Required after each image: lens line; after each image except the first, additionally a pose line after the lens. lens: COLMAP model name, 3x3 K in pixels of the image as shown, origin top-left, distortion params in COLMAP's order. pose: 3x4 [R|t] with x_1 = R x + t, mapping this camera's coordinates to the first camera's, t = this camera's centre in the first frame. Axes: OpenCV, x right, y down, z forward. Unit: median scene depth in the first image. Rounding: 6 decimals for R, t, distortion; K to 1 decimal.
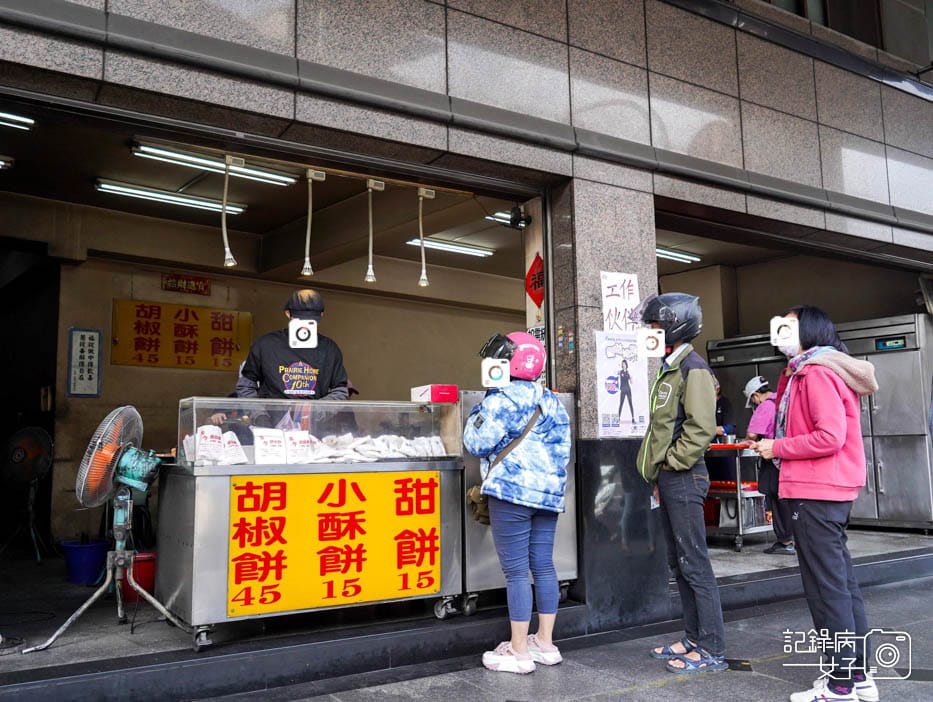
lens RADIAL K [[835.3, 0, 466.5], [0, 835.3, 351.0], [0, 0, 1]] dist [-0.037120, 0.065721]
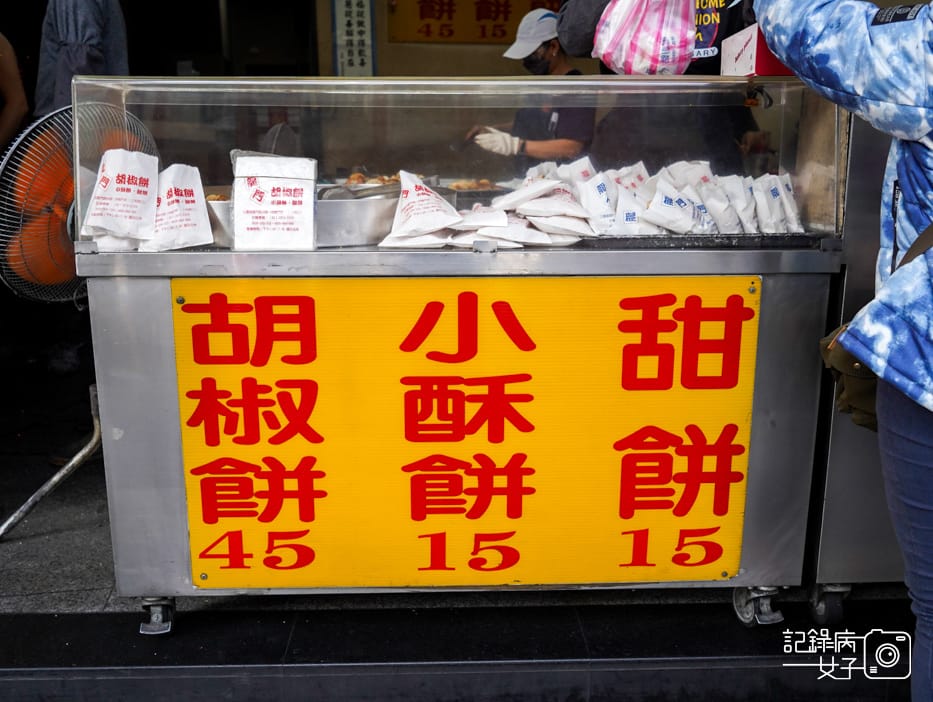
lens RADIAL K [[860.8, 0, 466.5], [0, 860.8, 351.0], [0, 0, 1]] dist [-0.014143, 0.006517]
pose [[0.862639, 0.125608, -0.489976, 0.045793], [0.050092, 0.942701, 0.329857, 0.049651], [0.503333, -0.309091, 0.806919, 0.676161]]
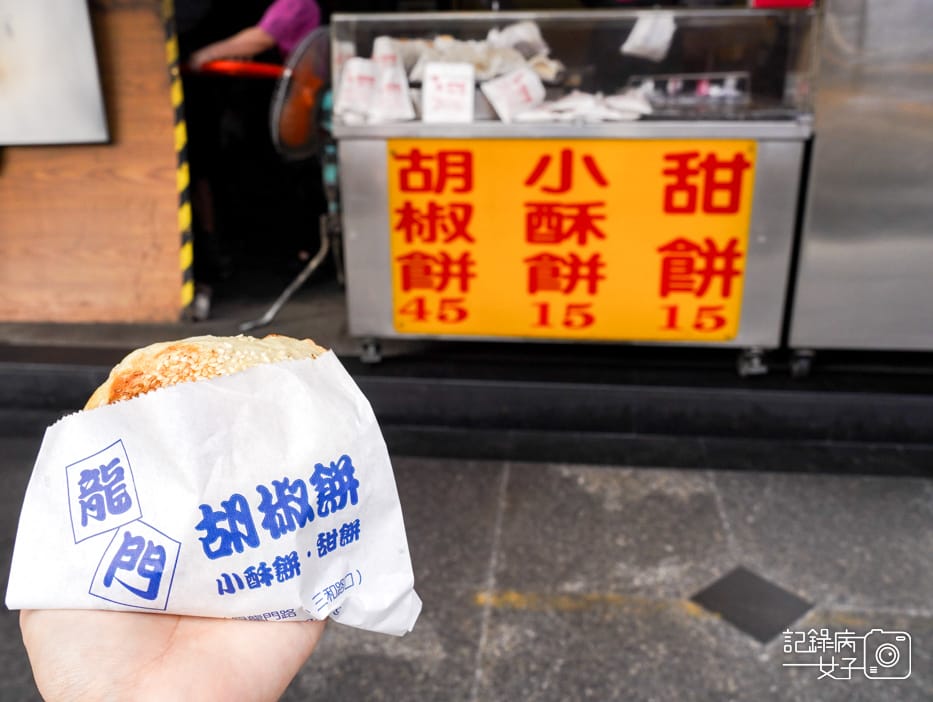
lens RADIAL K [[835.3, 0, 466.5], [0, 835.3, 351.0], [0, 0, 1]] dist [-0.037120, 0.065721]
pose [[0.779523, 0.220724, -0.586195, 0.184750], [0.076177, 0.895502, 0.438490, 0.012612], [0.621724, -0.386468, 0.681250, 0.480868]]
